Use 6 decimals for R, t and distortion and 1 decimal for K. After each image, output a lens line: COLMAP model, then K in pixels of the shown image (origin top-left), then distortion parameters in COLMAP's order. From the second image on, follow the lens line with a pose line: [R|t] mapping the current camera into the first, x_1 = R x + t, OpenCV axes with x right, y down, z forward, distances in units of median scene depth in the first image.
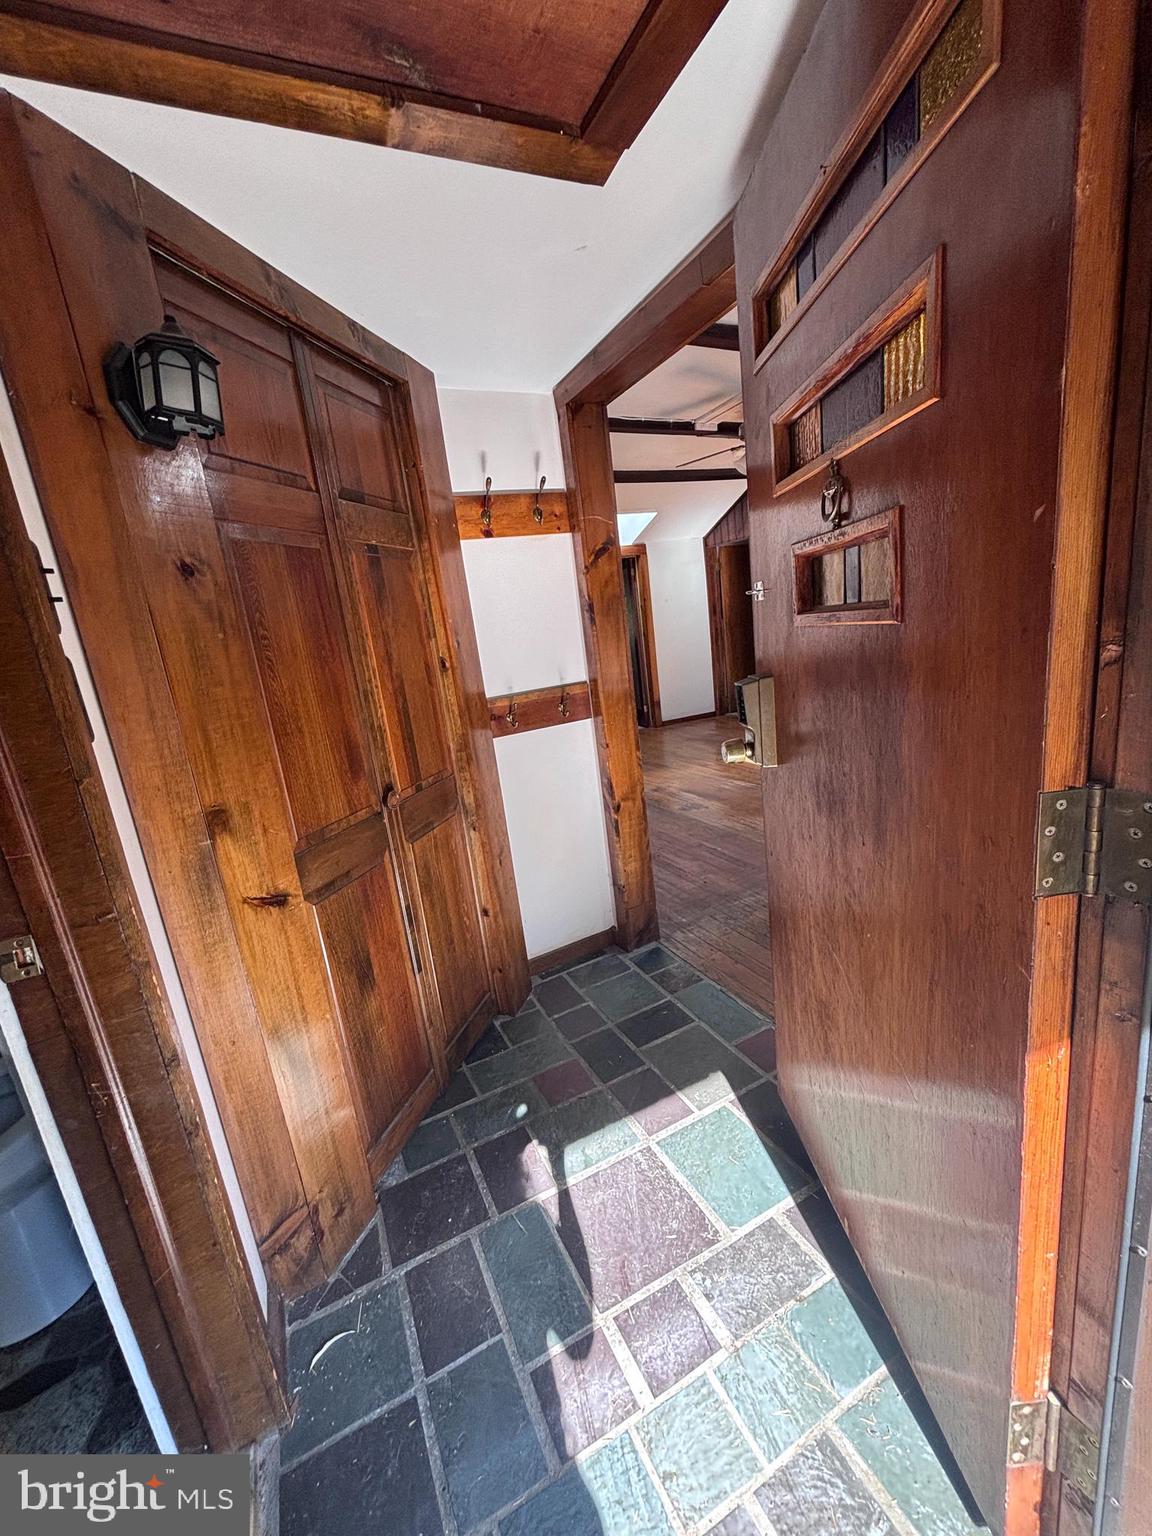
lens RADIAL K [[621.9, 0, 572.0], [0, 621.9, 775.4], [0, 0, 1]] dist [0.004773, -0.000299]
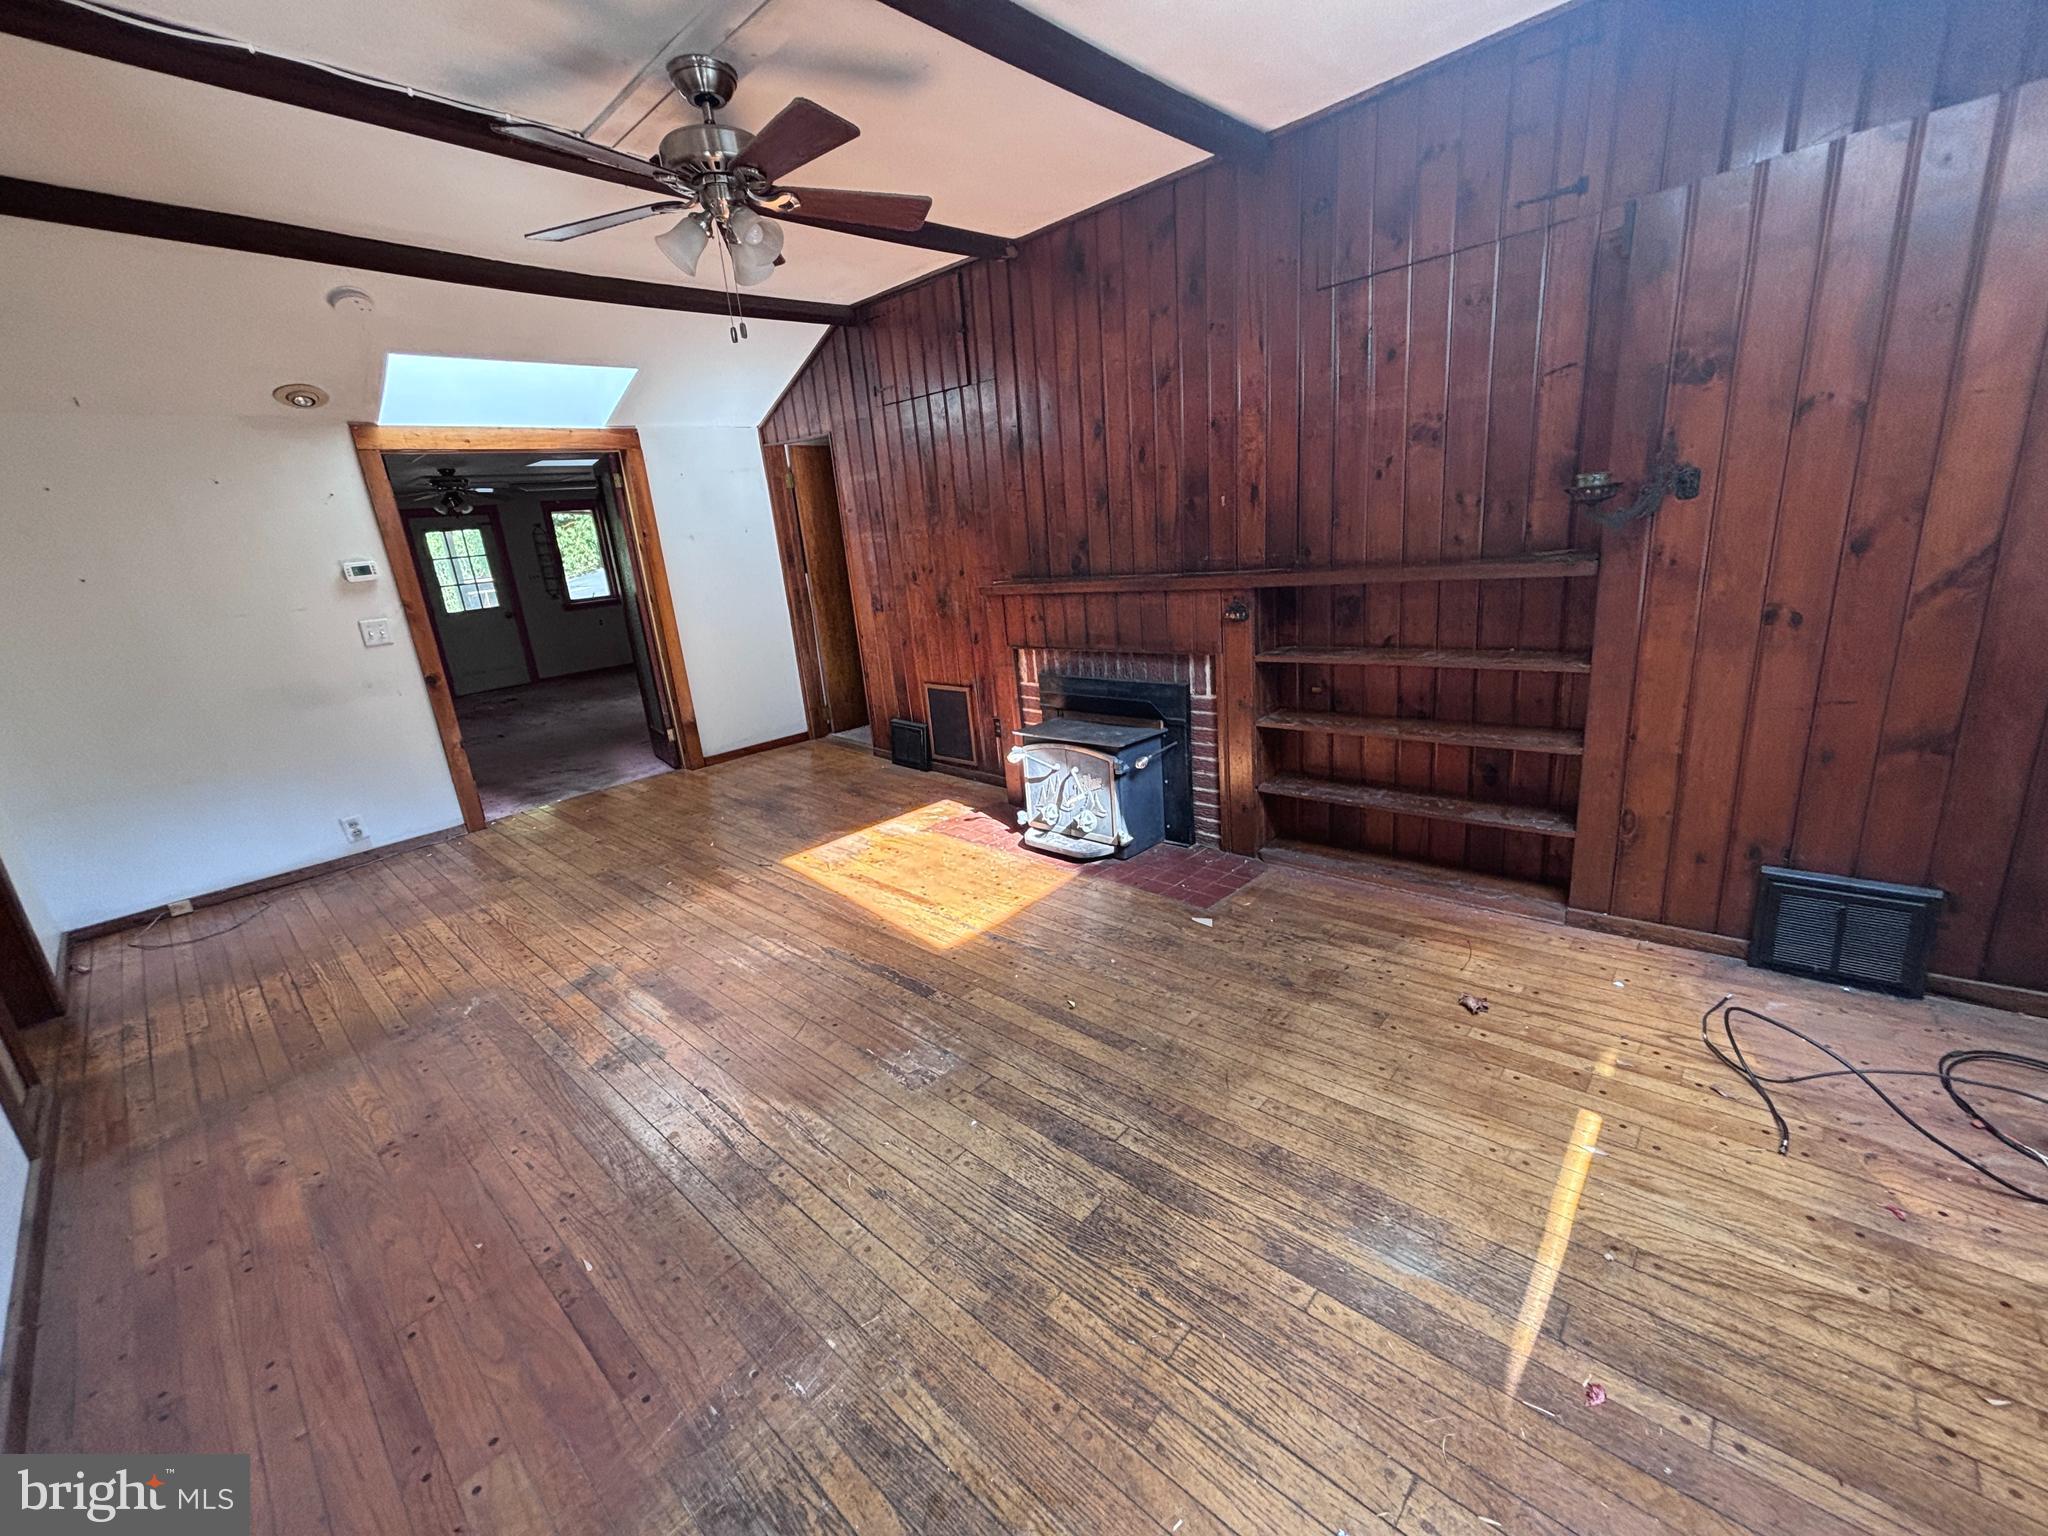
lens RADIAL K [[829.3, 0, 1022.3], [0, 829.3, 757.1], [0, 0, 1]] dist [0.004773, -0.000299]
pose [[0.932024, -0.054801, 0.358229, 0.155945], [0.052981, 0.998484, 0.014902, -0.090206], [-0.358503, 0.005090, 0.933515, 0.234362]]
